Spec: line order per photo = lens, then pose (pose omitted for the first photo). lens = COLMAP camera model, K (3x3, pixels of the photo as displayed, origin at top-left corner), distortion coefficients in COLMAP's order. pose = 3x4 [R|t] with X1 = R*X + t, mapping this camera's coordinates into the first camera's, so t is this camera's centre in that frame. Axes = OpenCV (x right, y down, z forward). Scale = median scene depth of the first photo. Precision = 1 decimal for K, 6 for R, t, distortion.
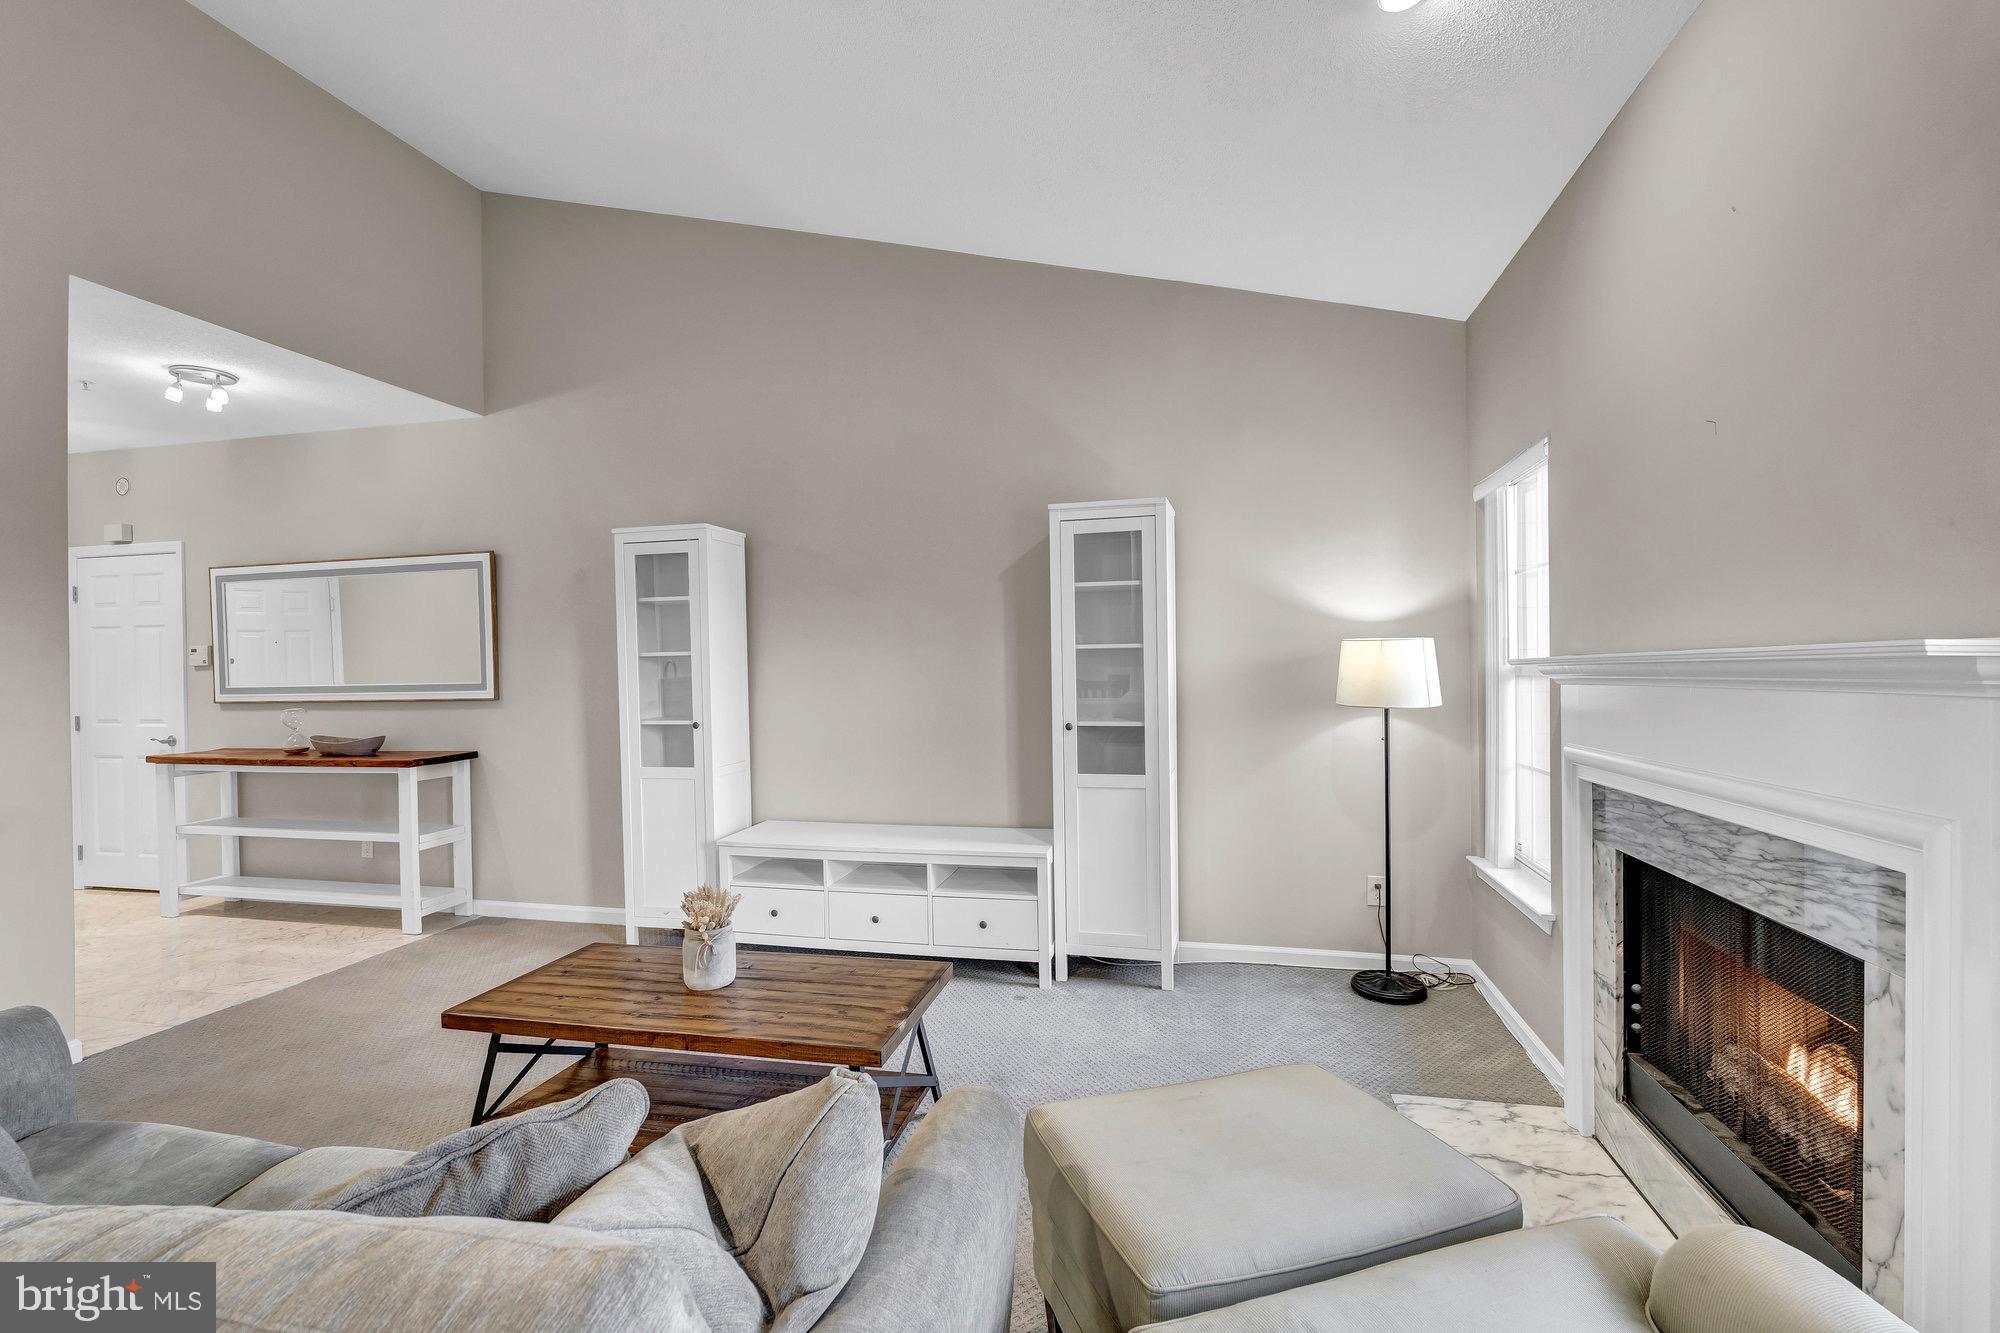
lens RADIAL K [[898.0, 0, 999.5], [0, 898.0, 676.3], [0, 0, 1]] dist [-0.004867, 0.000367]
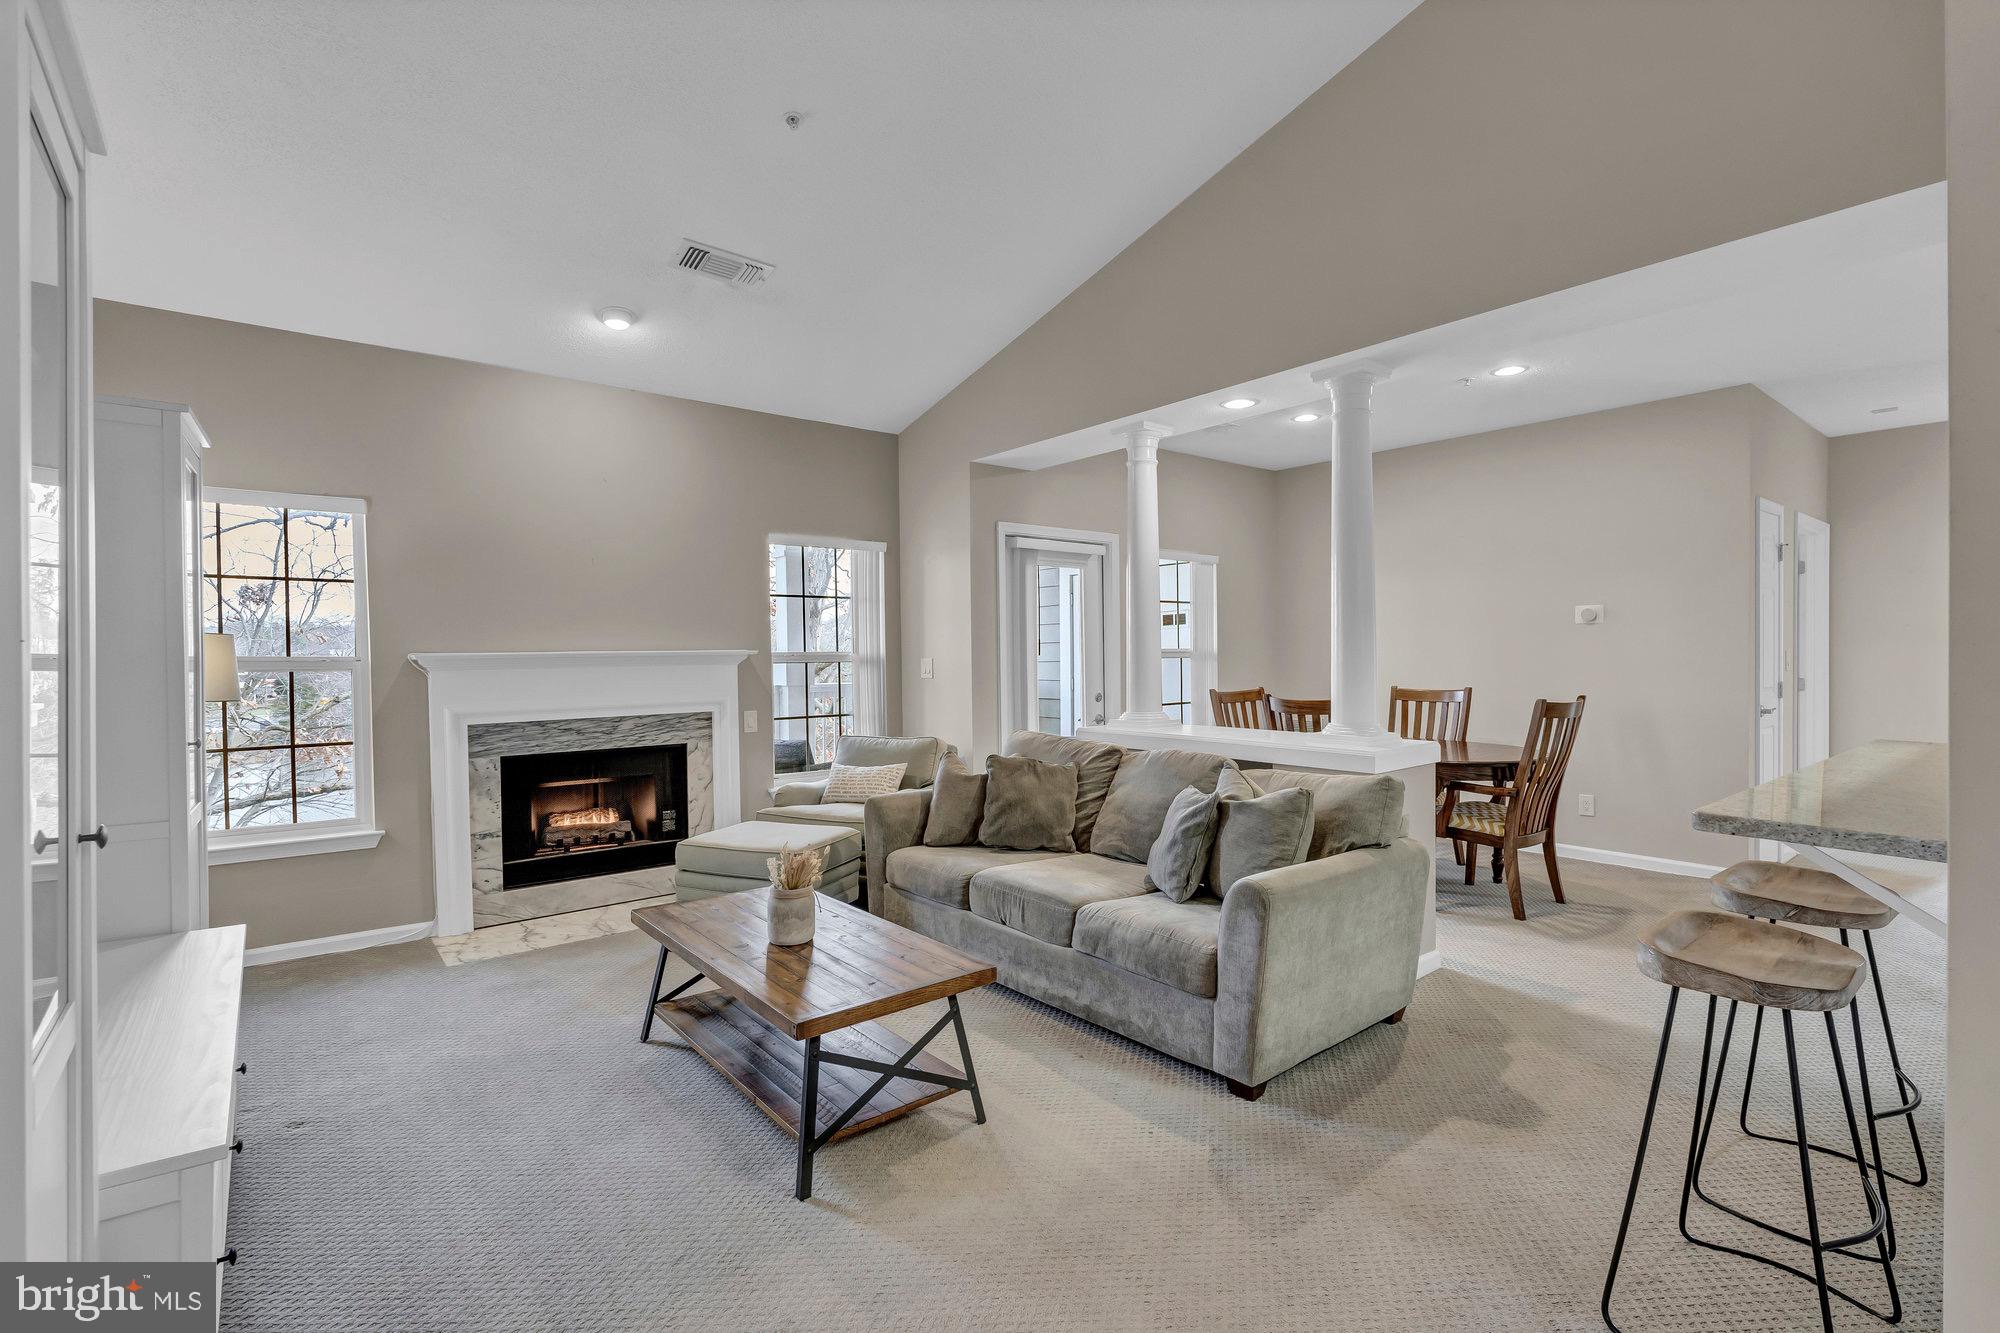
lens RADIAL K [[898.0, 0, 1003.7], [0, 898.0, 660.6], [0, 0, 1]] dist [-0.004867, 0.000367]
pose [[-0.800808, 0.015105, 0.598730, -0.797181], [0.021574, 0.999761, 0.003634, 0.005534], [-0.598532, 0.015827, -0.800942, 1.165527]]
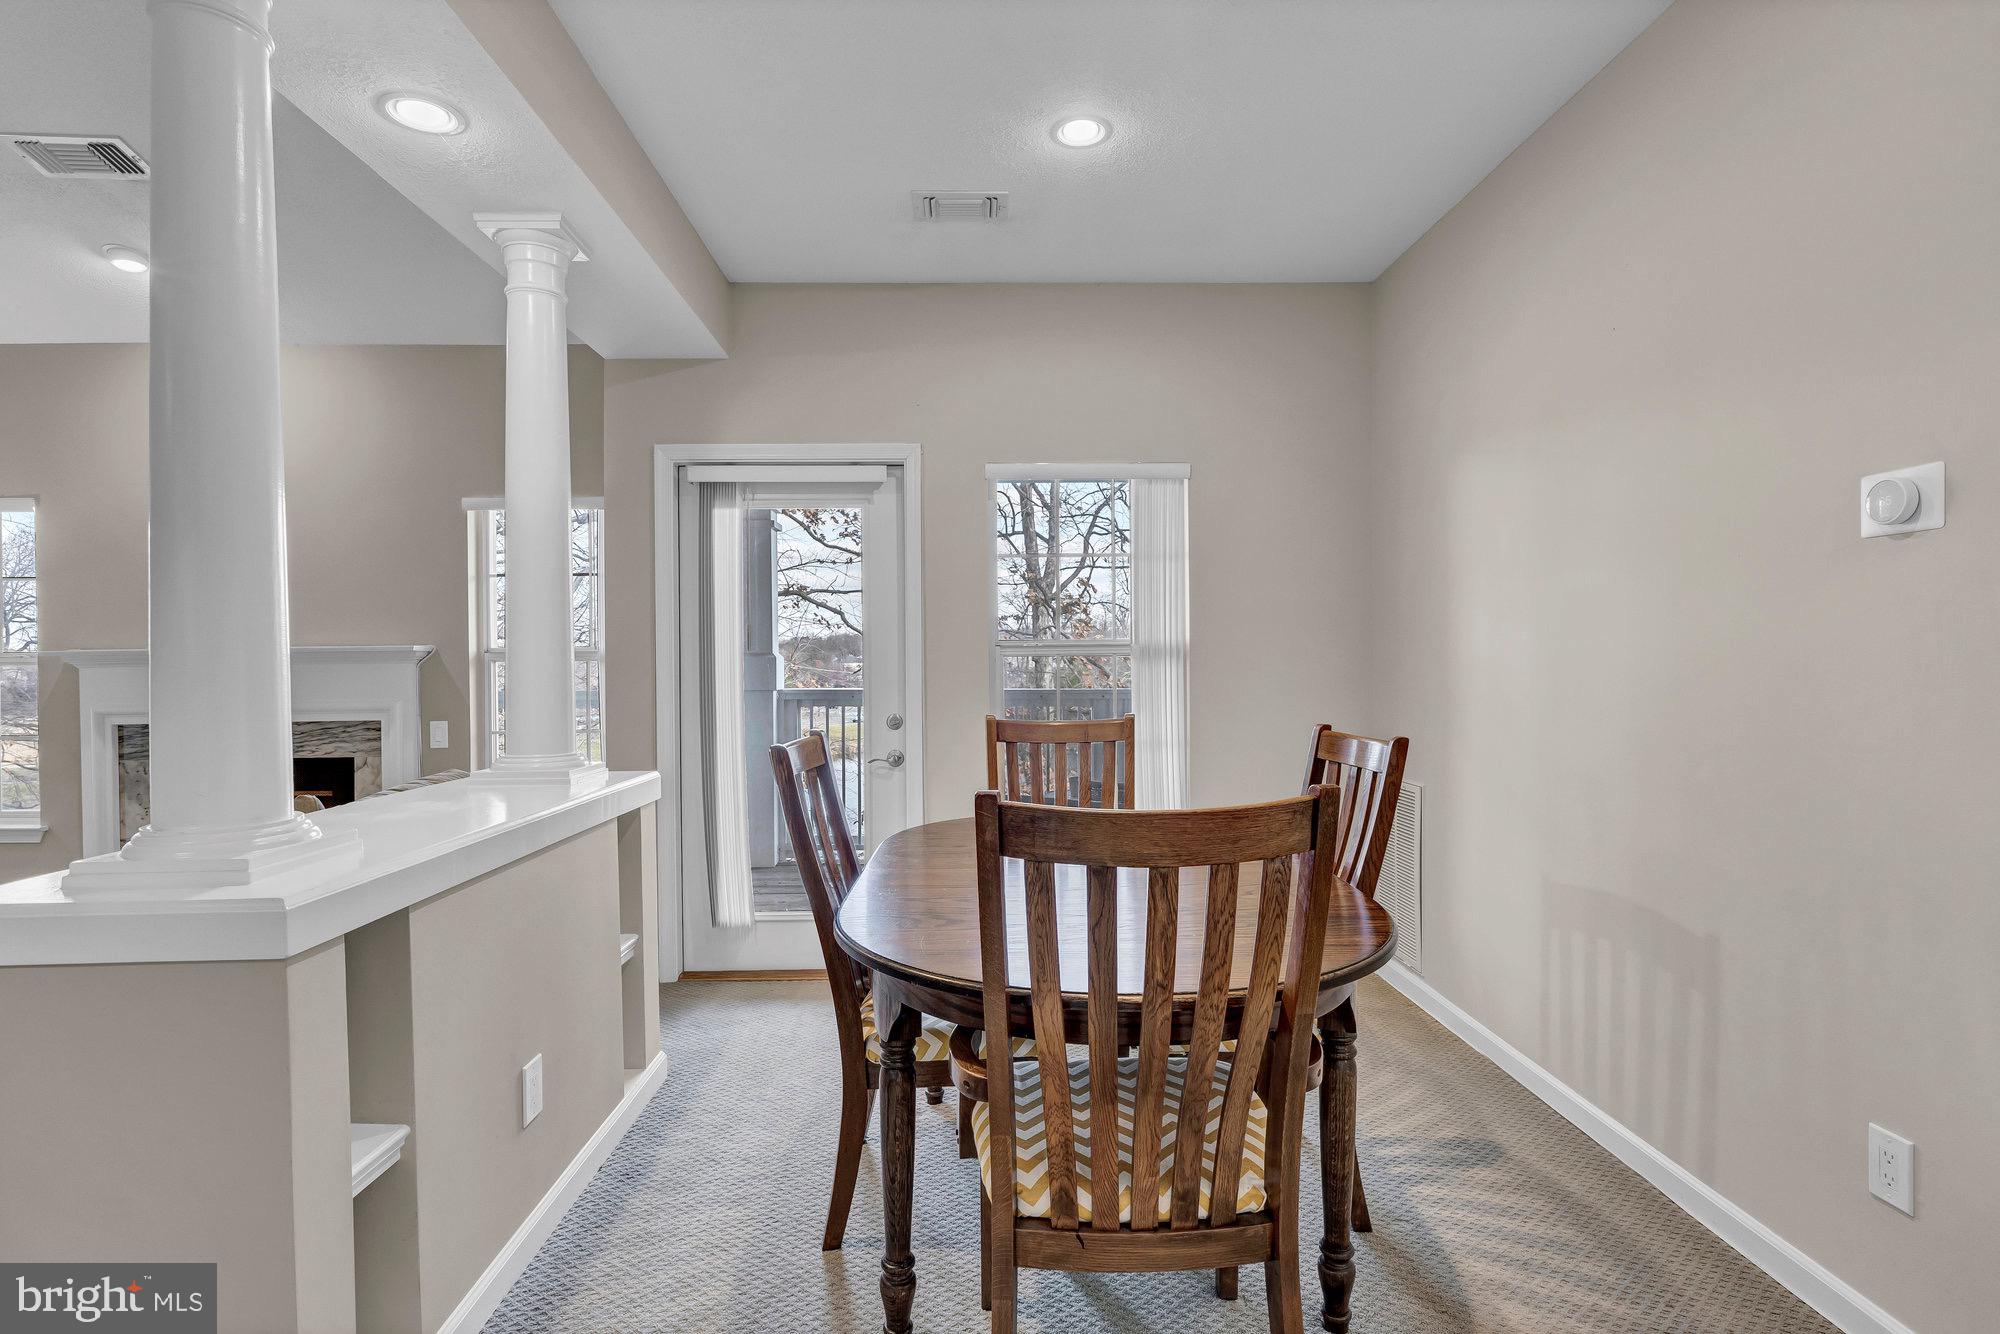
lens RADIAL K [[965.3, 0, 1011.0], [0, 965.3, 683.3], [0, 0, 1]] dist [-0.003526, 0.001128]
pose [[-0.276908, -0.010750, 0.960836, -1.007398], [0.018006, 0.999704, 0.016375, 0.025865], [-0.960728, 0.021835, -0.276632, -0.071109]]
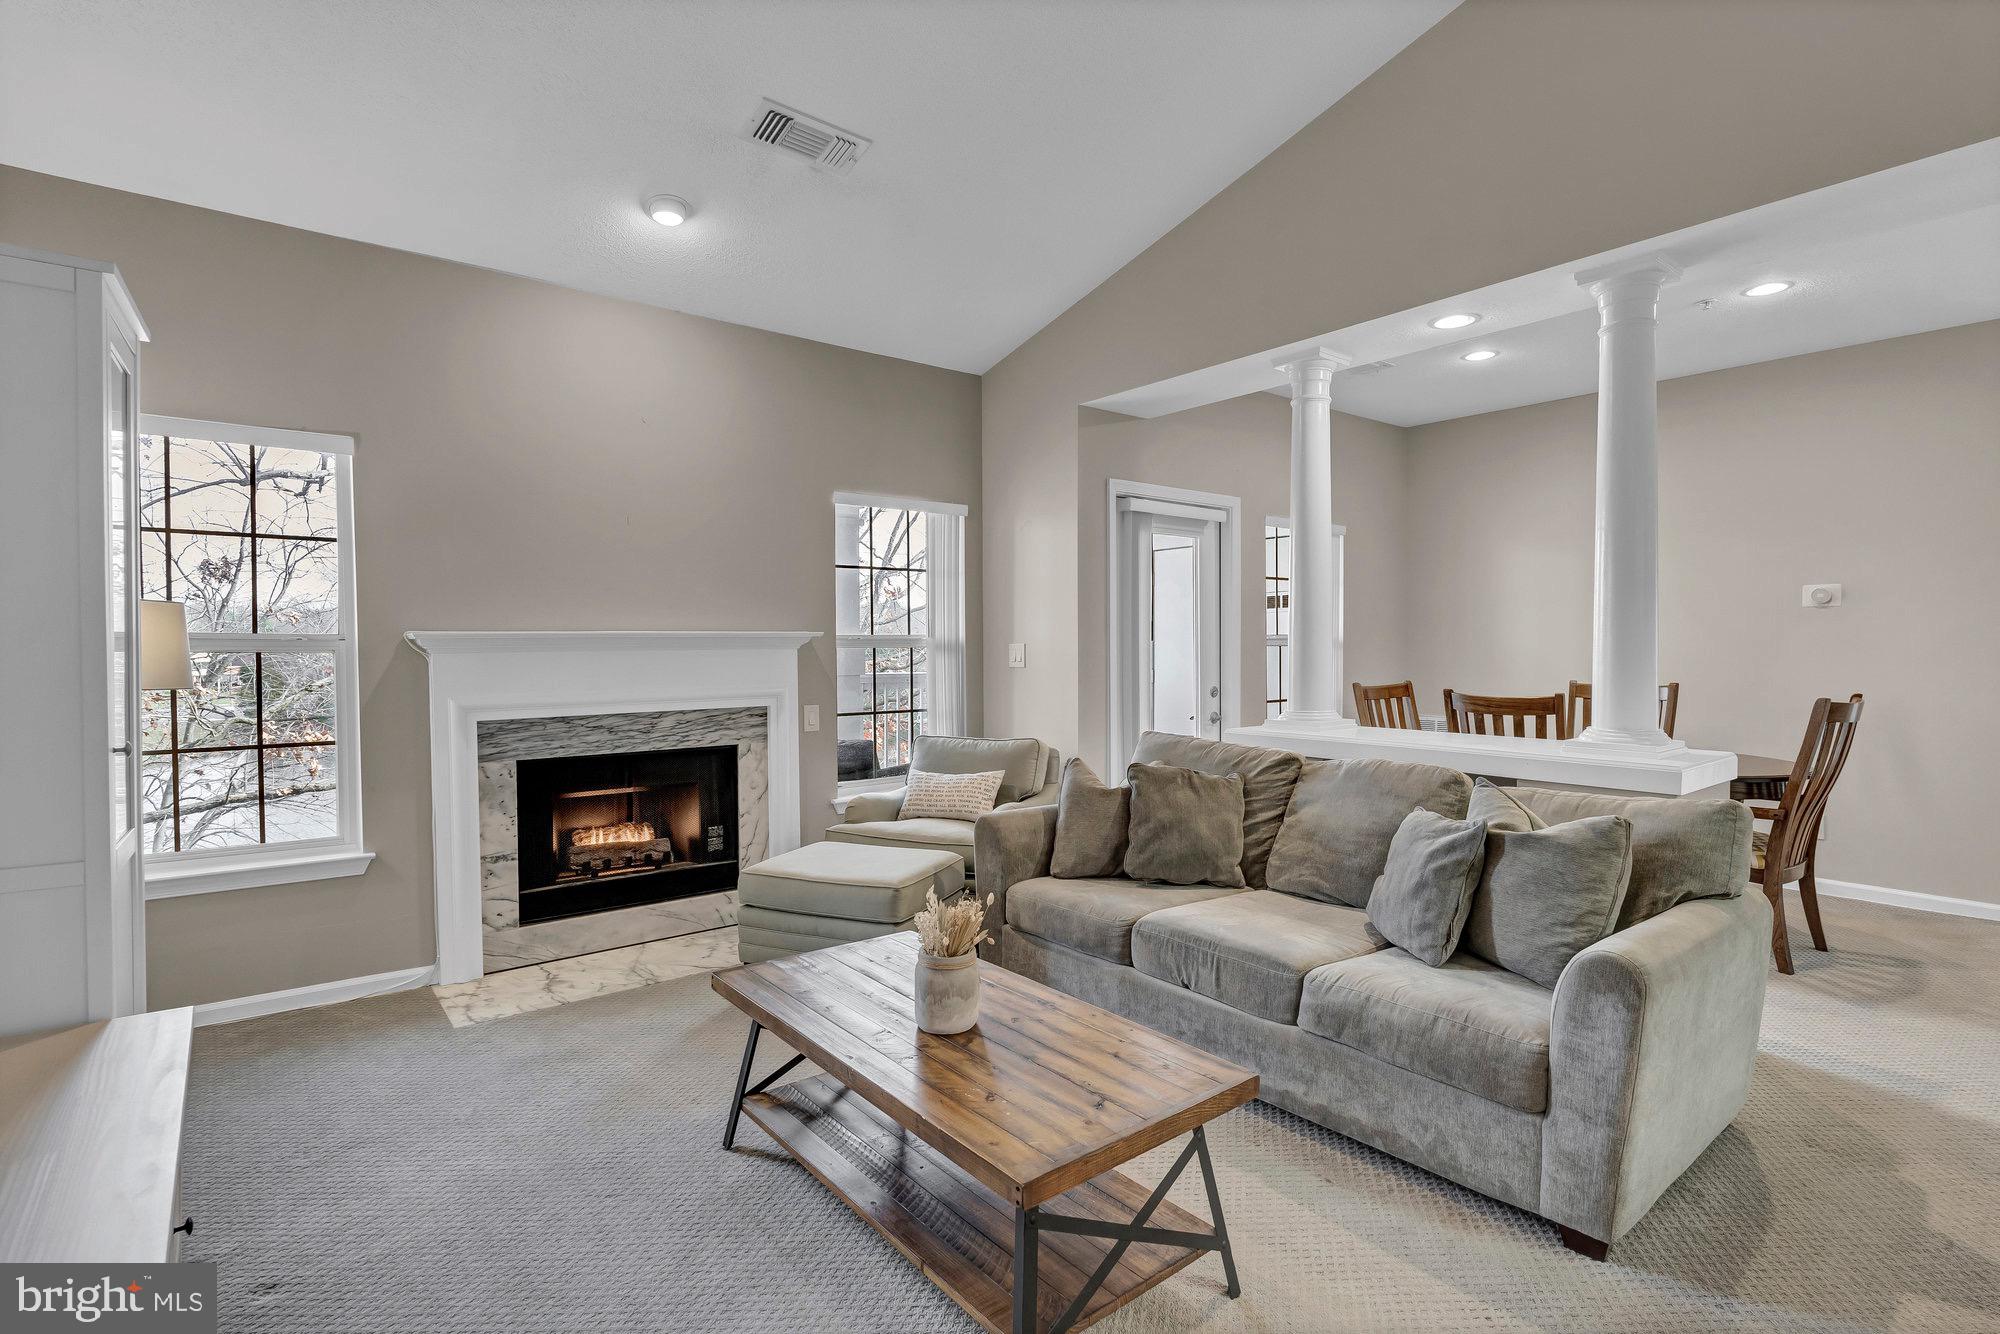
lens RADIAL K [[965.3, 0, 1012.1], [0, 965.3, 657.0], [0, 0, 1]] dist [-0.003526, 0.001128]
pose [[-0.796072, 0.006512, 0.605166, -0.601790], [0.015084, 0.999845, 0.009084, 0.010592], [-0.605013, 0.016360, -0.796047, 1.115086]]
